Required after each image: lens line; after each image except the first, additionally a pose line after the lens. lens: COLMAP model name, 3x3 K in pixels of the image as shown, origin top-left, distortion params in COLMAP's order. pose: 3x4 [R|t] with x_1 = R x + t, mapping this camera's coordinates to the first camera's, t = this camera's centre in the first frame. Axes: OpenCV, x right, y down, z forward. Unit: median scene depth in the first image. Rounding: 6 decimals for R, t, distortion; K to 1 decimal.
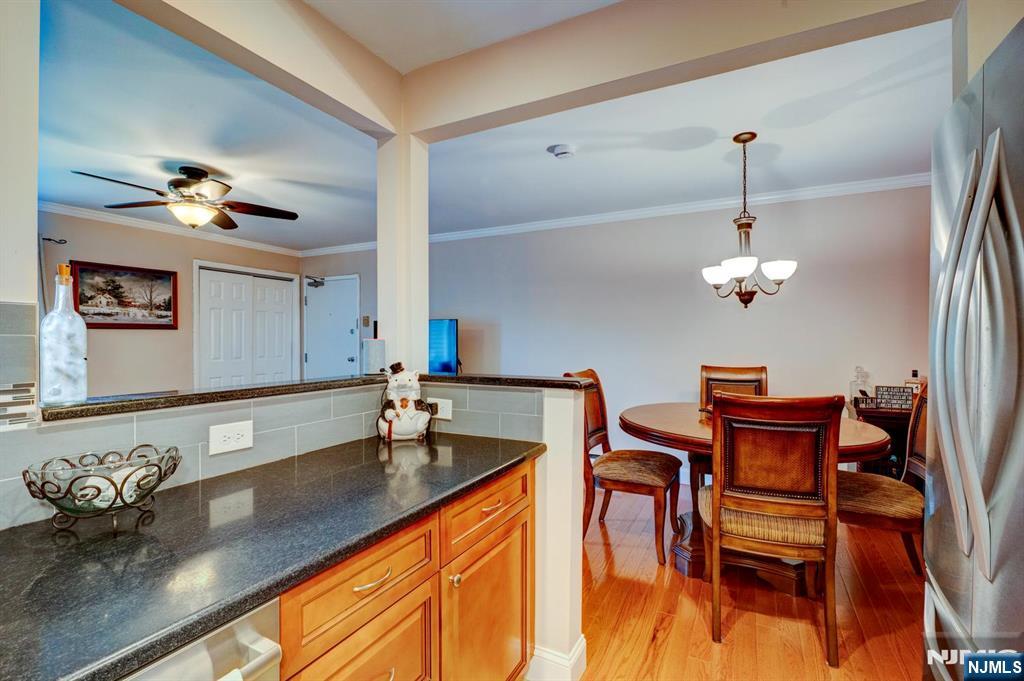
lens RADIAL K [[460.5, 0, 514.3], [0, 460.5, 341.6], [0, 0, 1]] dist [-0.002217, -0.000818]
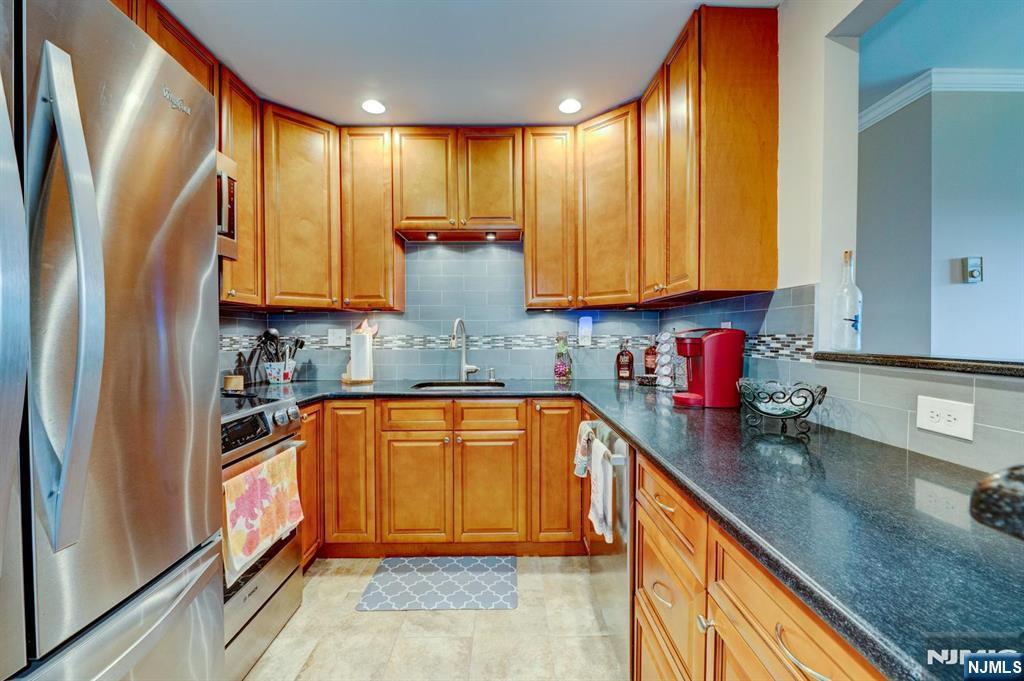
lens RADIAL K [[414.4, 0, 514.4], [0, 414.4, 342.0], [0, 0, 1]] dist [-0.009380, -0.000298]
pose [[-0.880299, 0.011118, -0.474290, 0.158841], [0.001176, 0.999773, 0.021254, 0.025298], [0.474418, 0.018152, -0.880112, 0.527187]]
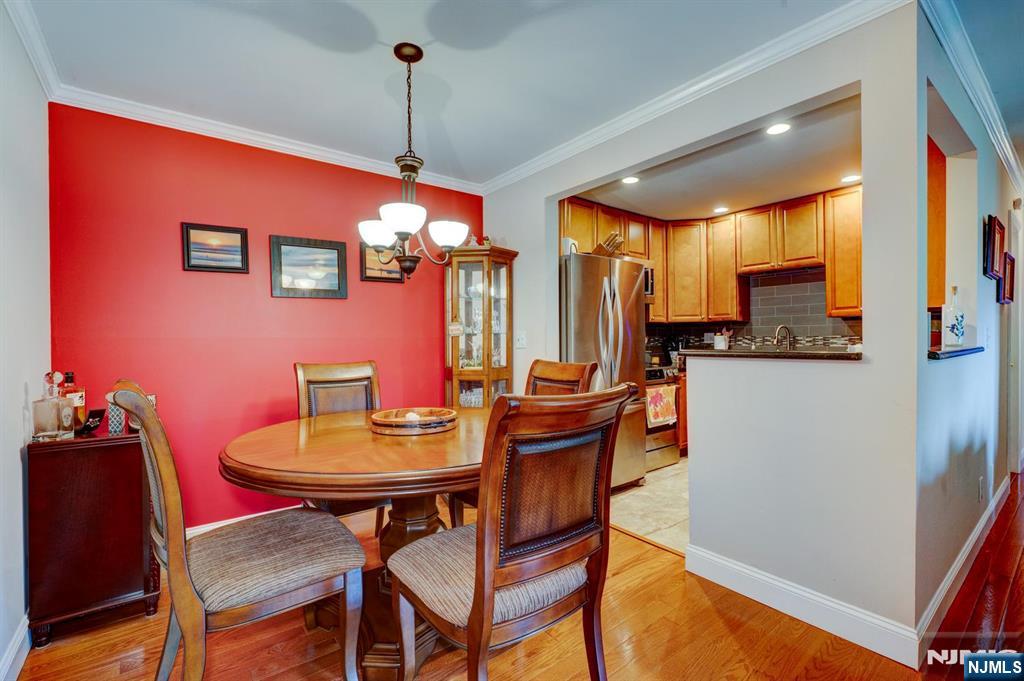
lens RADIAL K [[454.5, 0, 515.8], [0, 454.5, 341.5], [0, 0, 1]] dist [-0.005208, -0.001040]
pose [[-0.907525, 0.005771, 0.419959, 0.024496], [0.012051, 0.999852, 0.012302, 0.018557], [-0.419826, 0.016226, -0.907460, 1.303345]]
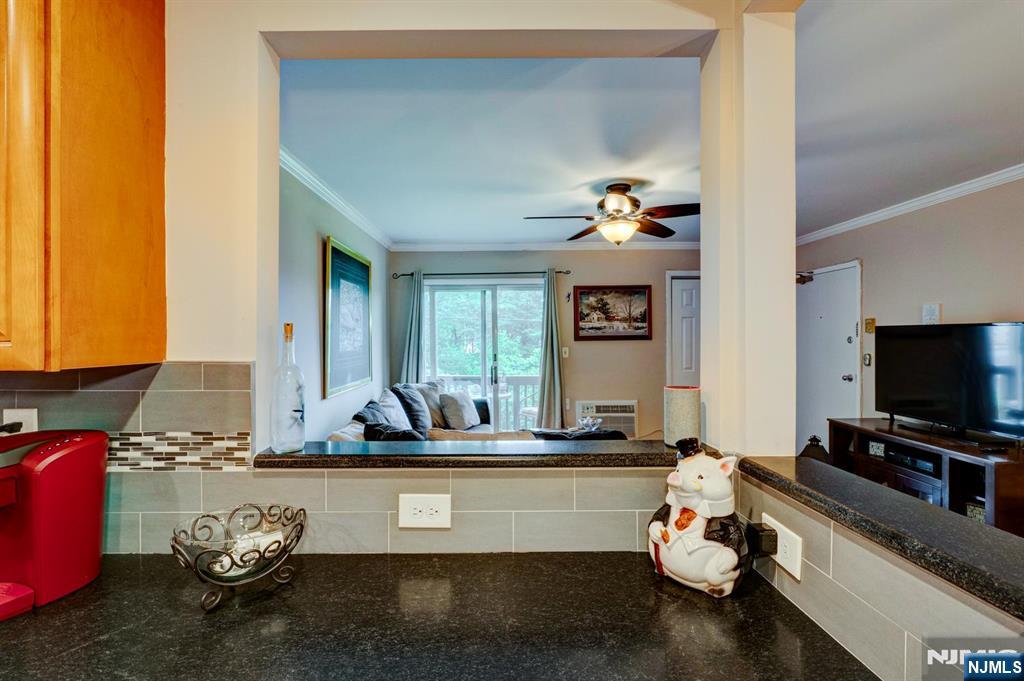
lens RADIAL K [[465.3, 0, 502.8], [0, 465.3, 340.4], [0, 0, 1]] dist [-0.003786, -0.000773]
pose [[0.464631, 0.001765, -0.885503, 0.078475], [0.000800, 0.999997, 0.002414, -0.041798], [0.885504, -0.001830, 0.464628, 0.305559]]
